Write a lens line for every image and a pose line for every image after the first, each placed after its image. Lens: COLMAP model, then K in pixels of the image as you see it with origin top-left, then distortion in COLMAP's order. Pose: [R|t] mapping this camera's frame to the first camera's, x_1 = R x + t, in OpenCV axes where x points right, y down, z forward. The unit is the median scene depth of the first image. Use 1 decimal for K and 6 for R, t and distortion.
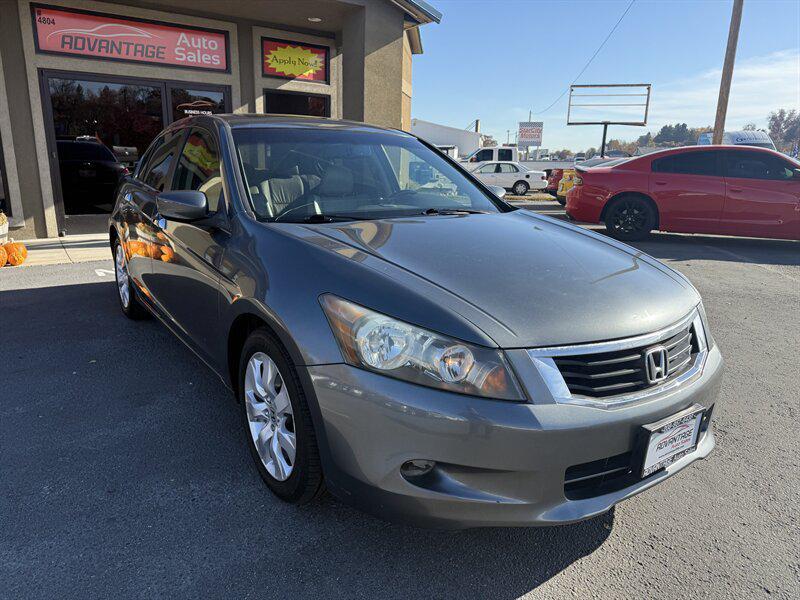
lens RADIAL K [[561.2, 0, 402.1], [0, 561.2, 298.9], [0, 0, 1]] dist [0.028486, -0.038618]
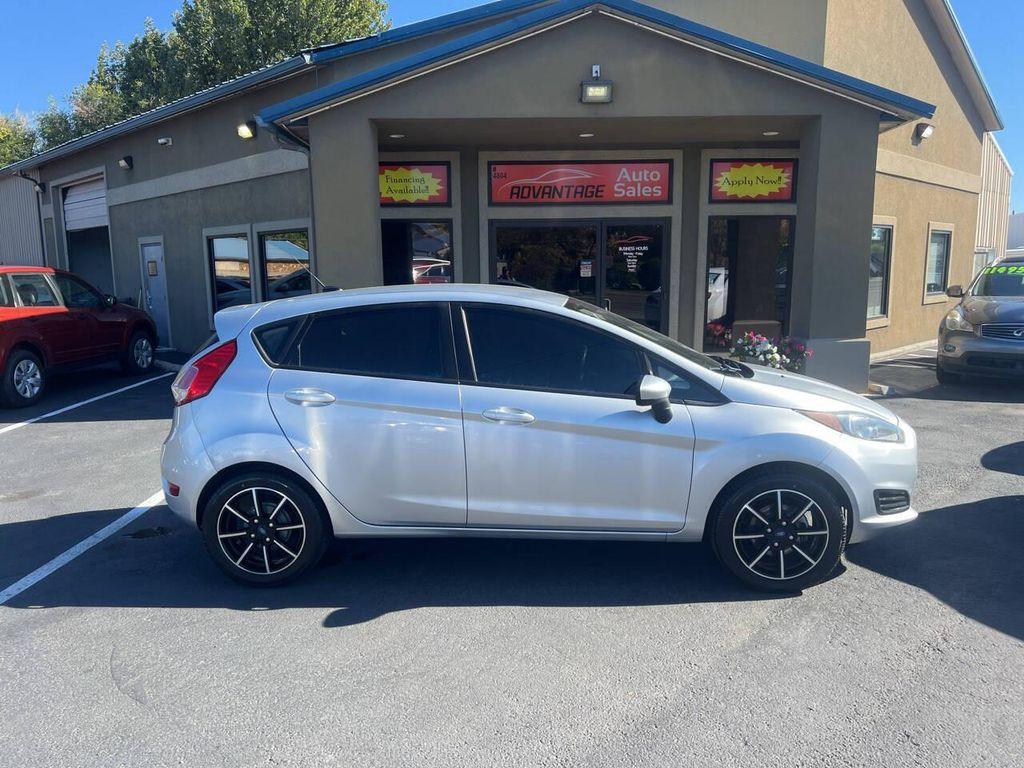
lens RADIAL K [[768.0, 0, 509.3], [0, 768.0, 391.9], [0, 0, 1]] dist [0.033660, -0.039414]
pose [[0.815336, 0.060376, -0.575832, 0.217725], [-0.112881, 0.992040, -0.055816, -0.004205], [0.567878, 0.110509, 0.815660, -0.121498]]
